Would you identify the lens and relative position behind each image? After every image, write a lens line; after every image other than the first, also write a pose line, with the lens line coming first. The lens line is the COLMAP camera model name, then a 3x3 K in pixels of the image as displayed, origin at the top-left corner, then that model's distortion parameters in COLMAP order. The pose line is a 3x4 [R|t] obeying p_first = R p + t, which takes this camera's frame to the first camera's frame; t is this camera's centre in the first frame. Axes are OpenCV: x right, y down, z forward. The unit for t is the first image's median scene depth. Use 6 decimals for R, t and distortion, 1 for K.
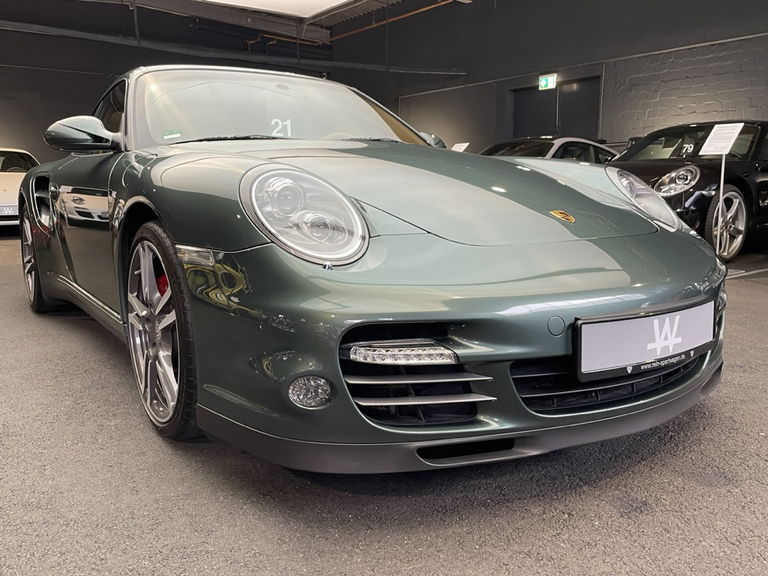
lens RADIAL K [[647.8, 0, 382.8], [0, 647.8, 286.0], [0, 0, 1]] dist [0.076954, -0.100501]
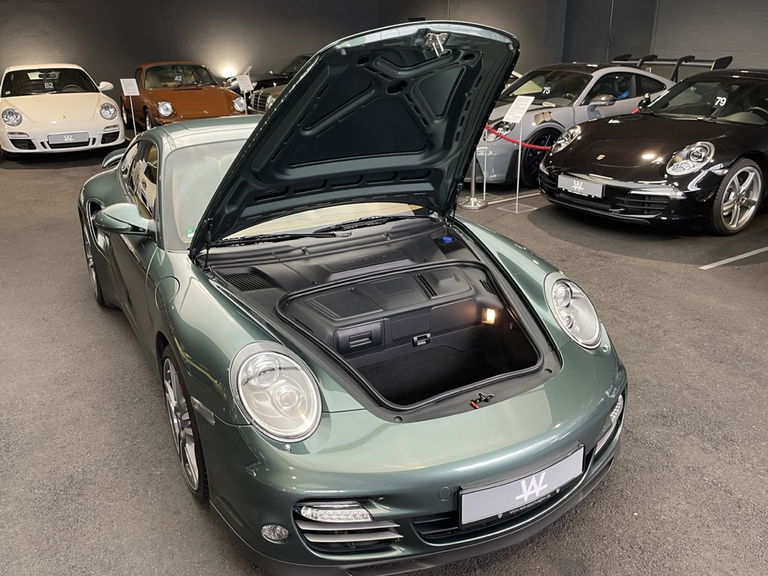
lens RADIAL K [[647.8, 0, 385.2], [0, 647.8, 286.8], [0, 0, 1]] dist [0.076954, -0.100501]
pose [[0.996387, 0.025255, -0.081088, 0.195506], [-0.007839, 0.978036, 0.208289, -0.557242], [0.084568, -0.206900, 0.974700, -0.261851]]
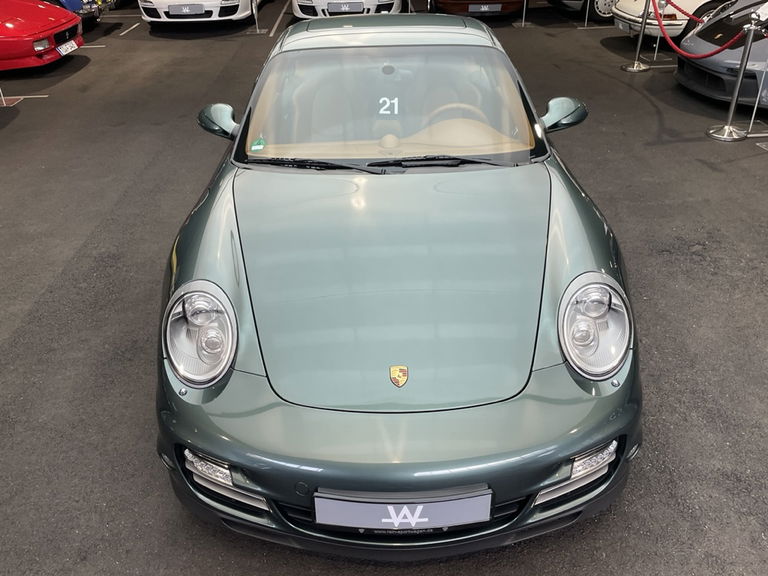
lens RADIAL K [[647.8, 0, 381.5], [0, 647.8, 289.8], [0, 0, 1]] dist [0.076954, -0.100501]
pose [[0.833139, 0.281943, -0.475803, 0.761705], [-0.075486, 0.910221, 0.407185, -0.718454], [0.547889, -0.303325, 0.779623, 0.126925]]
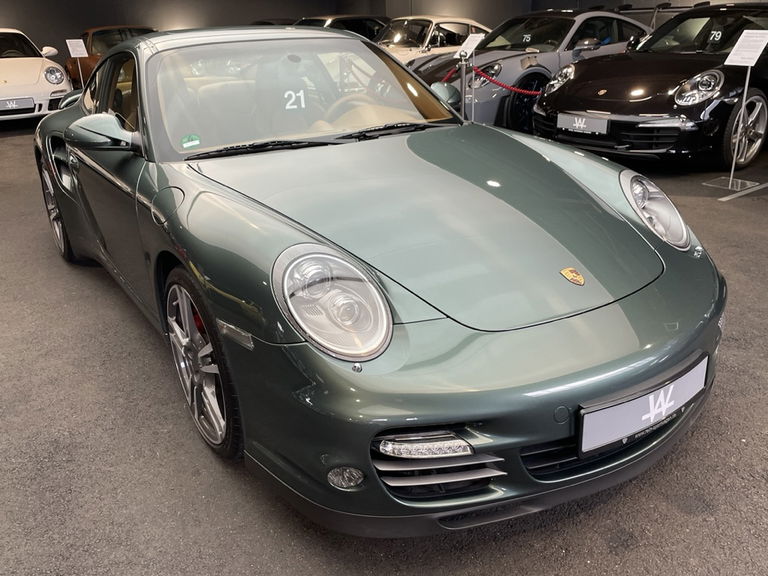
lens RADIAL K [[647.8, 0, 385.3], [0, 647.8, 283.1], [0, 0, 1]] dist [0.076954, -0.100501]
pose [[0.999725, -0.017423, -0.015709, -0.013854], [0.020519, 0.974004, 0.225601, -0.343698], [0.011371, -0.225861, 0.974093, -0.044464]]
